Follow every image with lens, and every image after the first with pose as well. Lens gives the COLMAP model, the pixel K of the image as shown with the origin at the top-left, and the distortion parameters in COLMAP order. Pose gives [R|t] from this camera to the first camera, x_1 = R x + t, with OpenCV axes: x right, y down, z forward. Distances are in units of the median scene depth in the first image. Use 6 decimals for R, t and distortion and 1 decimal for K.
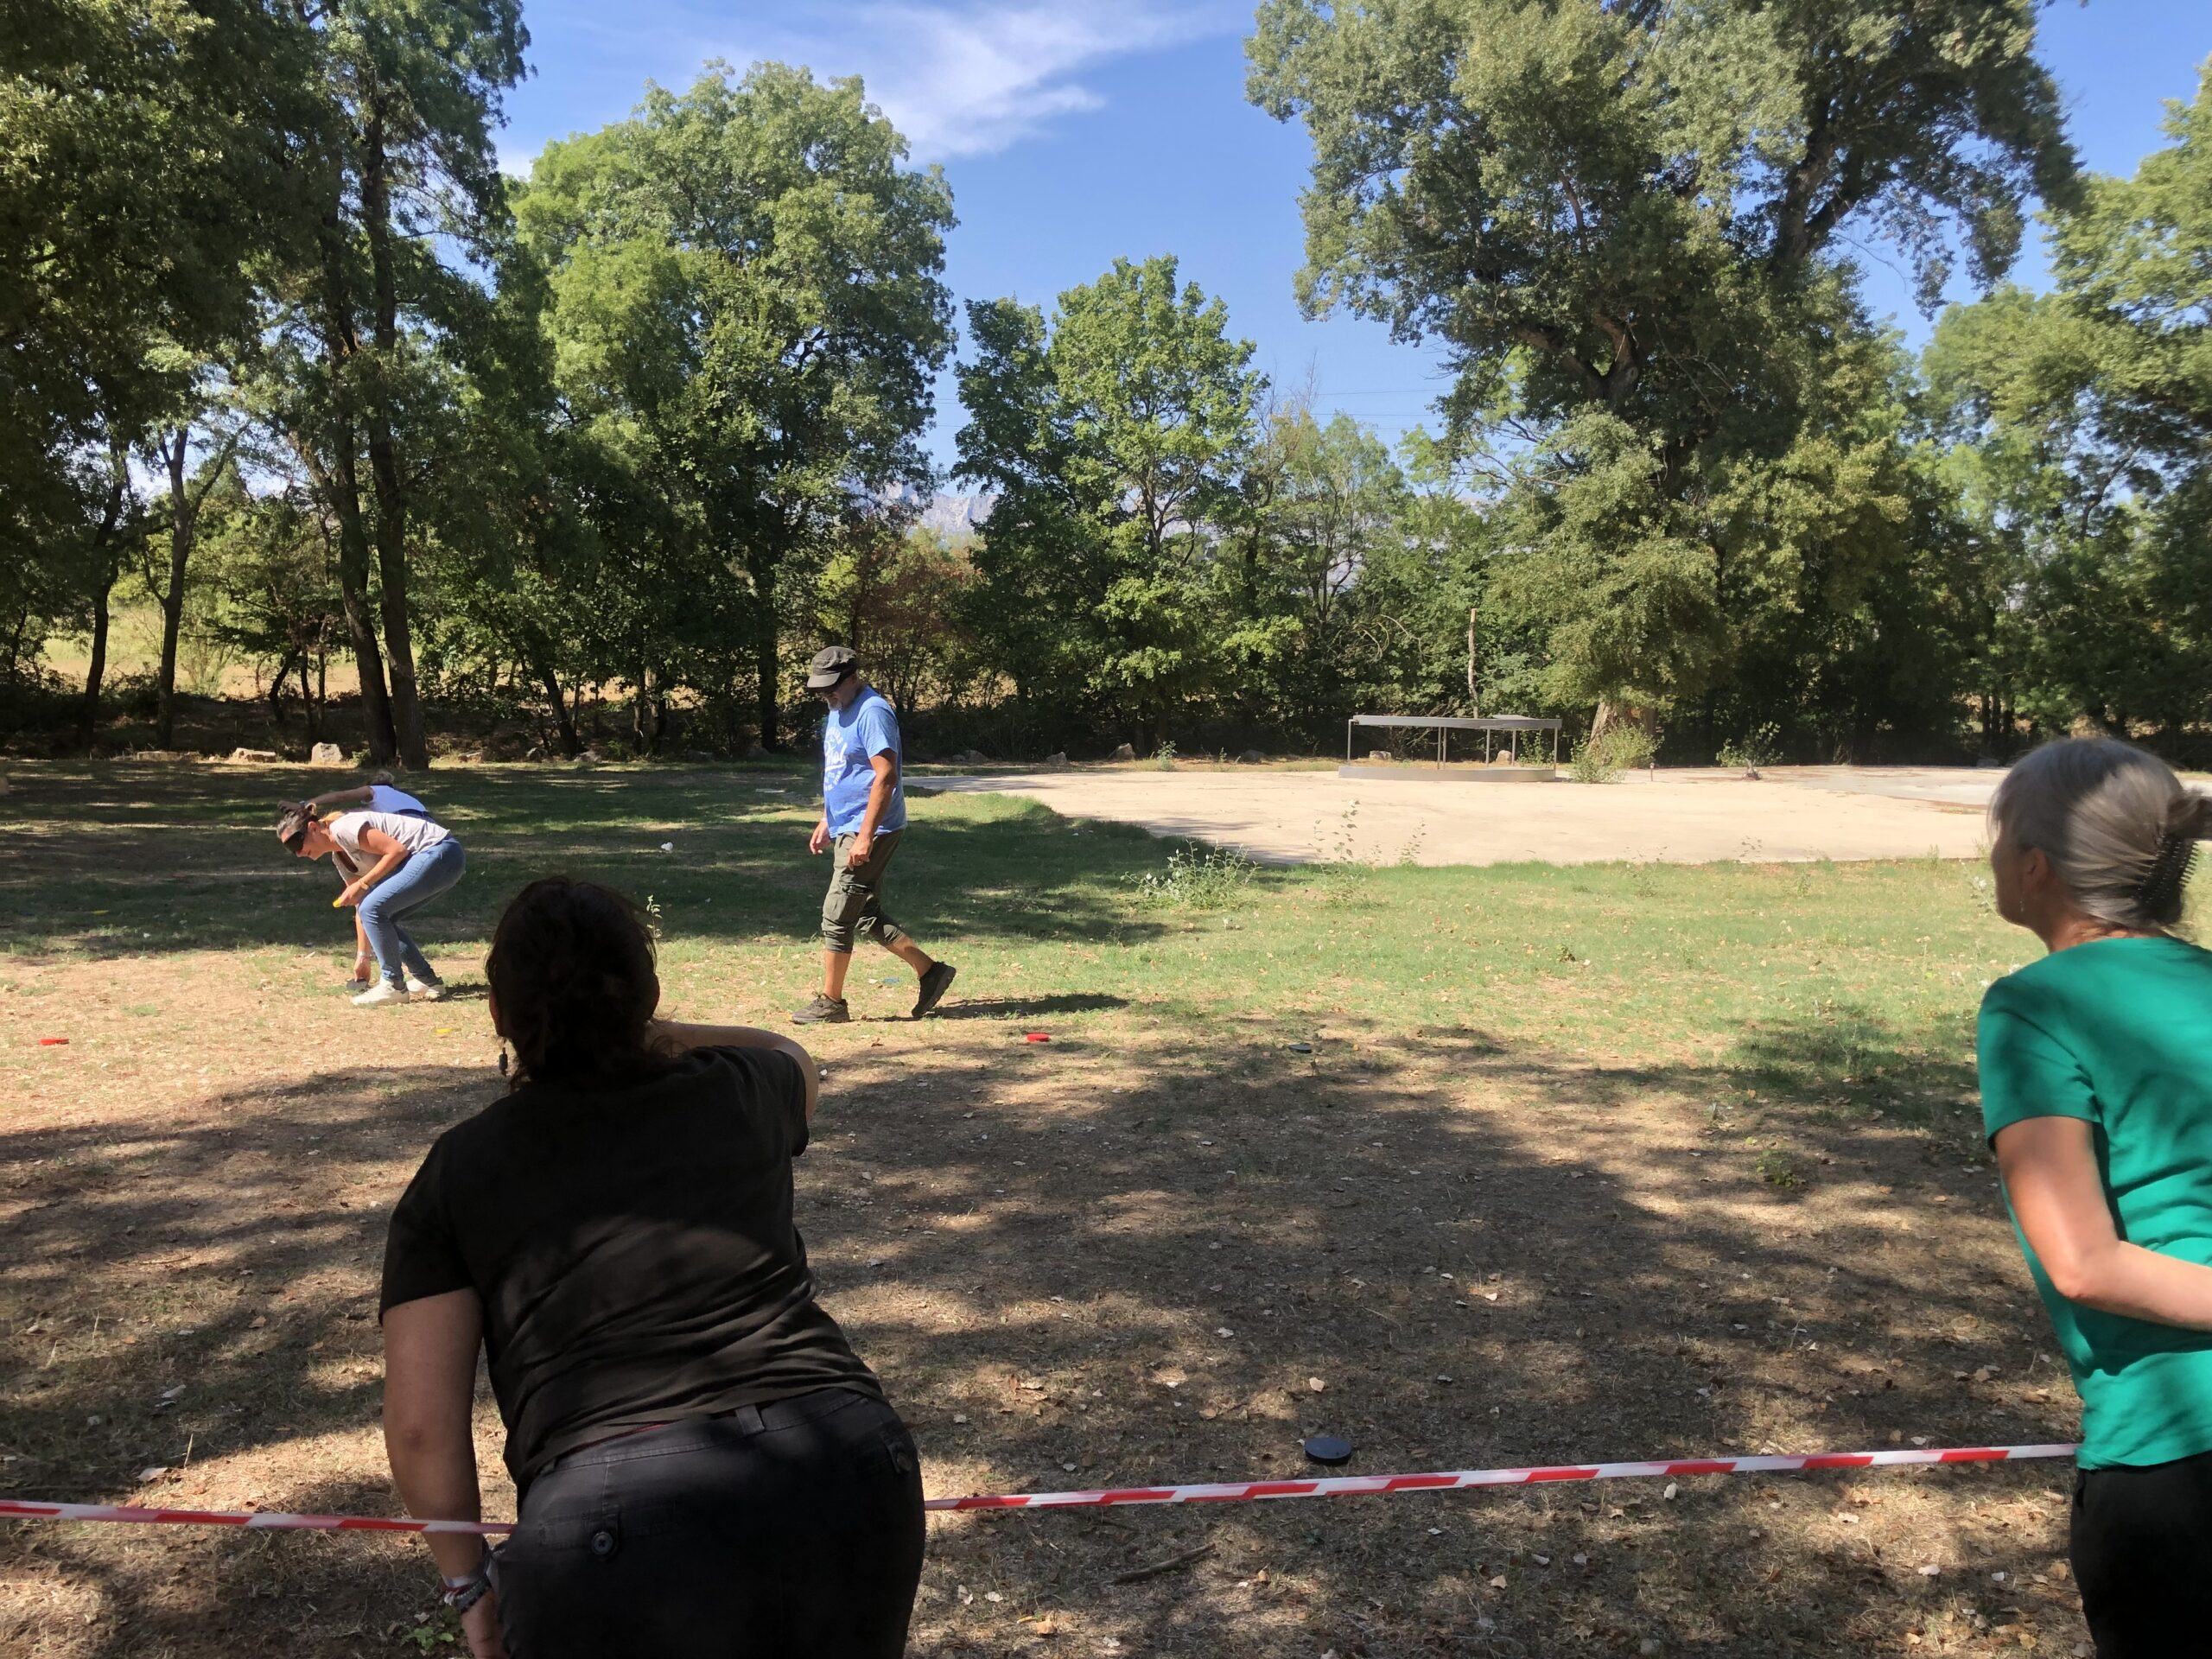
lens RADIAL K [[1834.8, 0, 1099.2], [0, 1834.8, 827.6], [0, 0, 1]] dist [-0.009836, 0.006739]
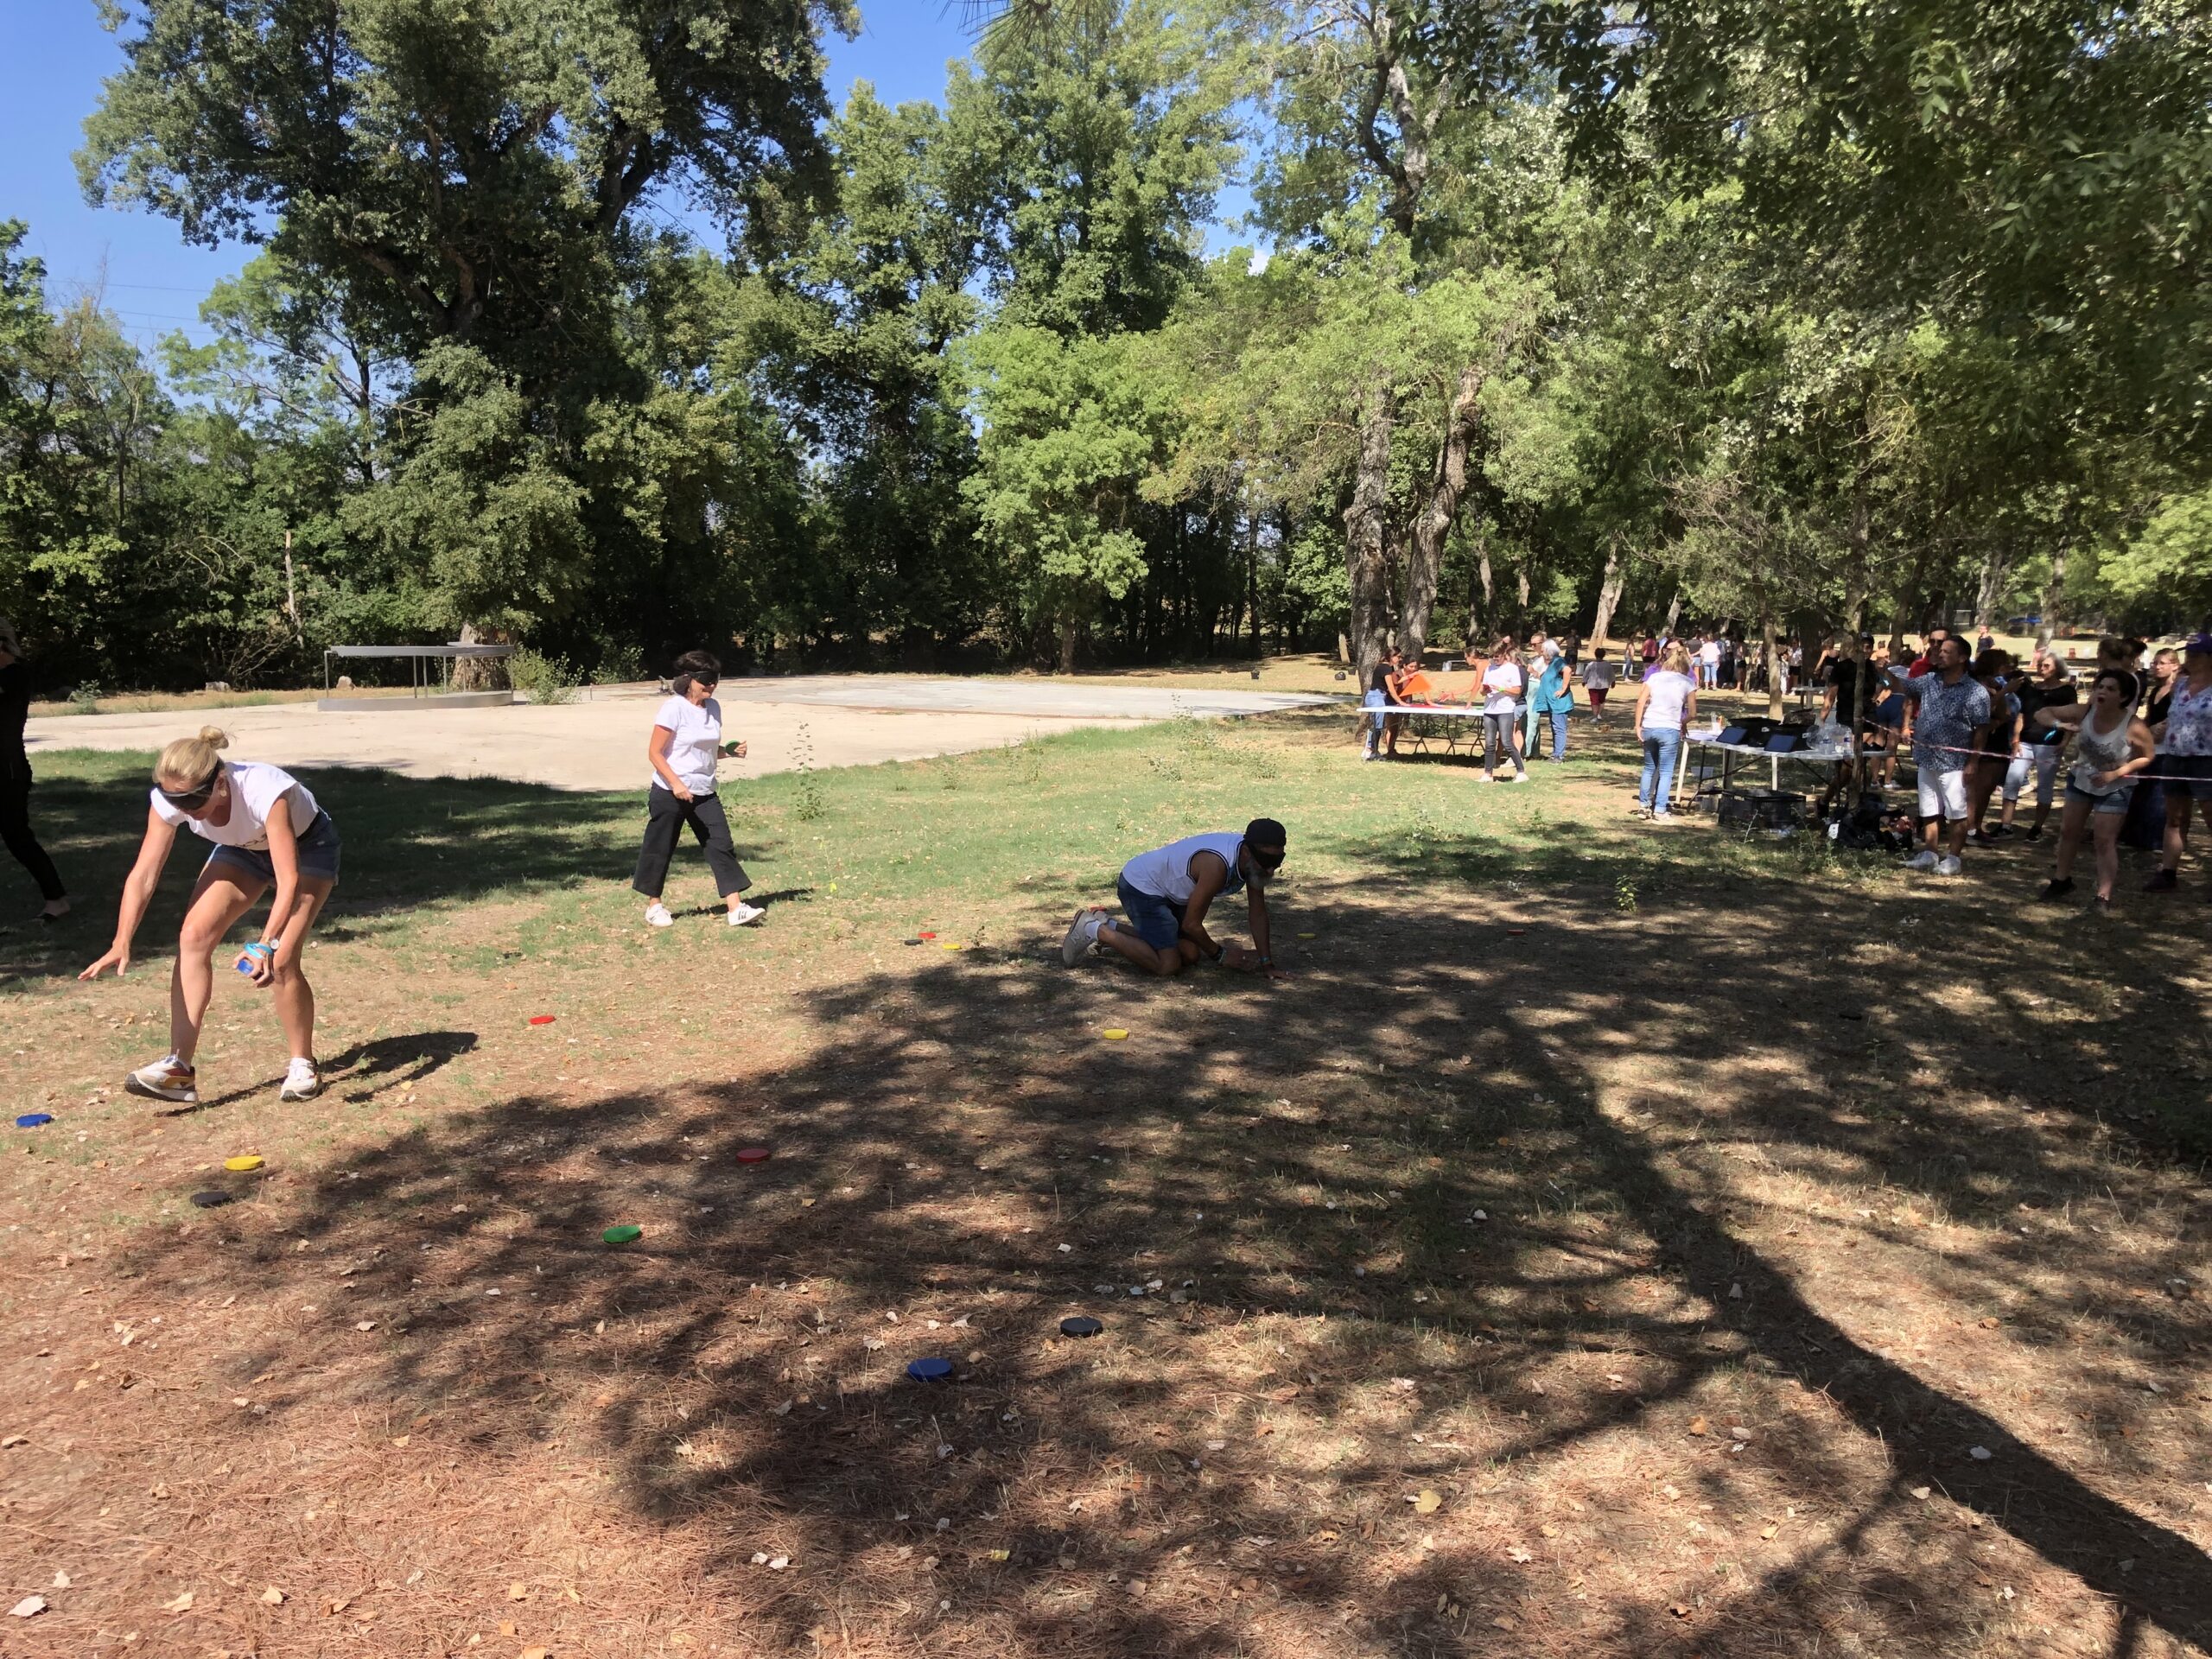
lens RADIAL K [[1817.0, 0, 1106.0], [0, 1817.0, 829.5], [0, 0, 1]] dist [-0.009396, 0.021763]
pose [[0.709495, -0.099626, 0.697632, -0.197241], [0.064071, 0.994976, 0.076928, -0.009557], [-0.701792, -0.009883, 0.712314, 0.012903]]
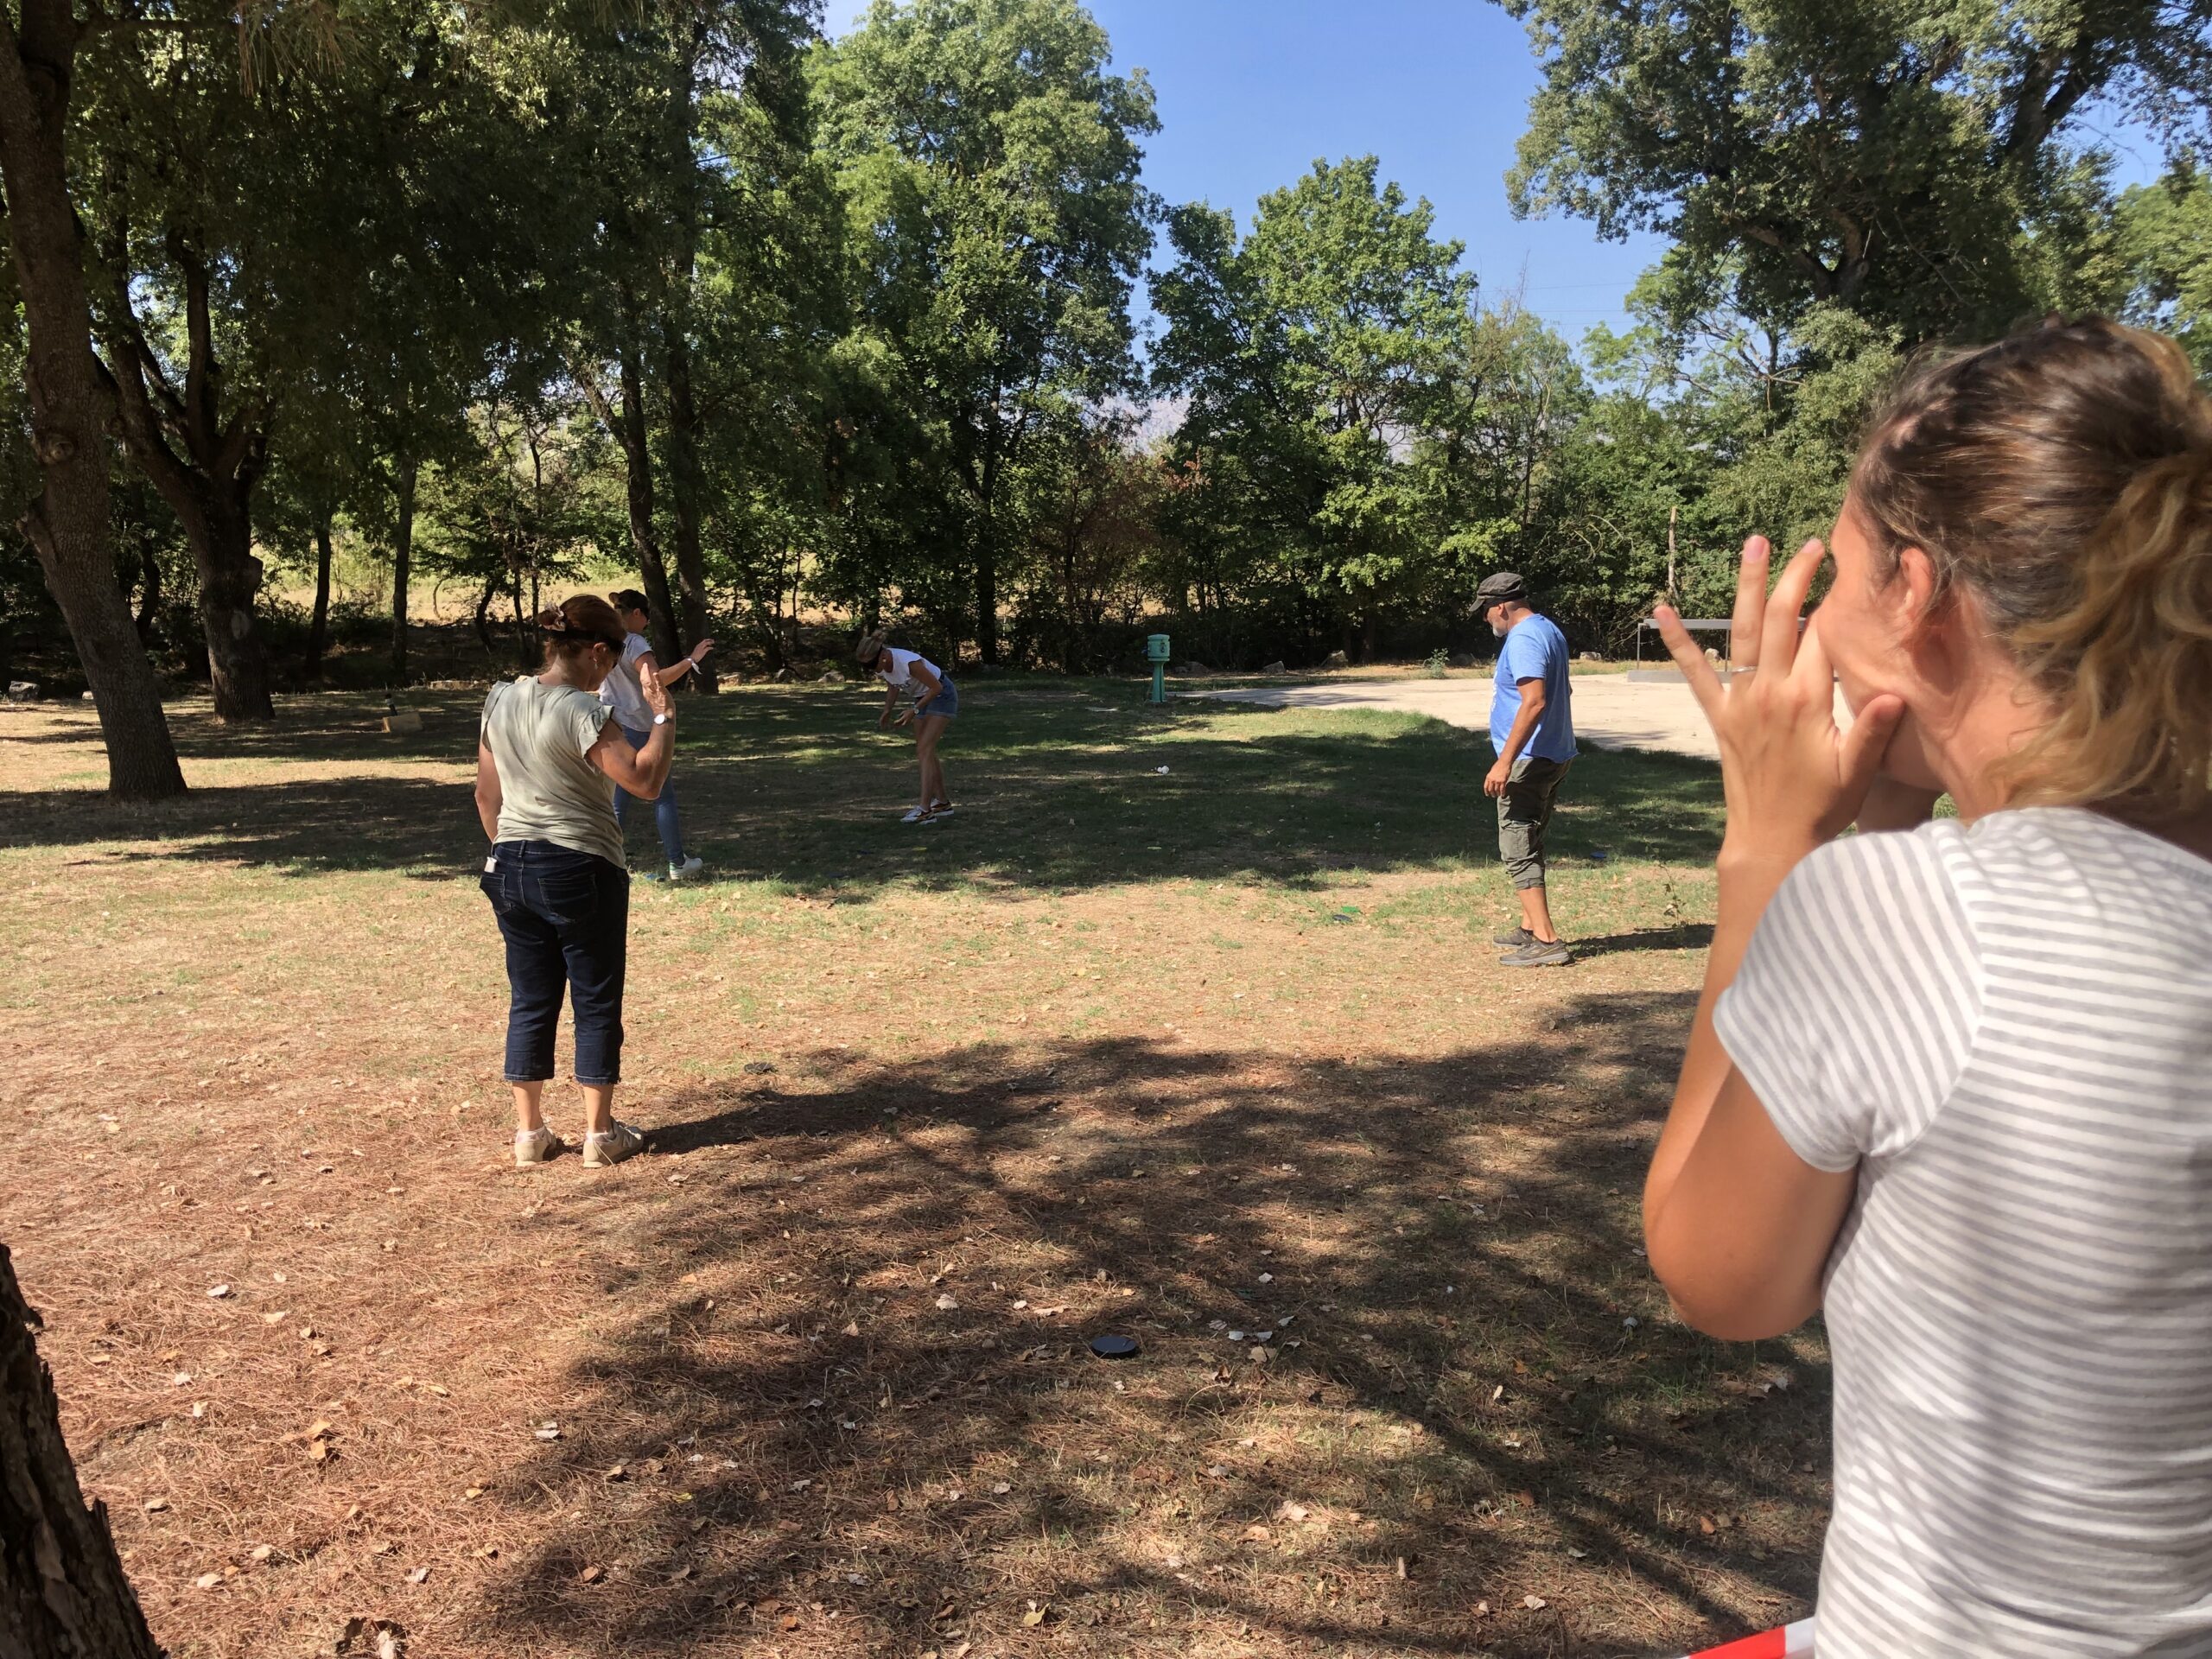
lens RADIAL K [[1834.8, 0, 1099.2], [0, 1834.8, 827.6], [0, 0, 1]] dist [-0.009836, 0.006739]
pose [[0.999749, -0.021990, -0.004376, -0.123635], [0.022196, 0.998267, 0.054499, -0.006899], [0.003170, -0.054583, 0.998504, -0.012157]]
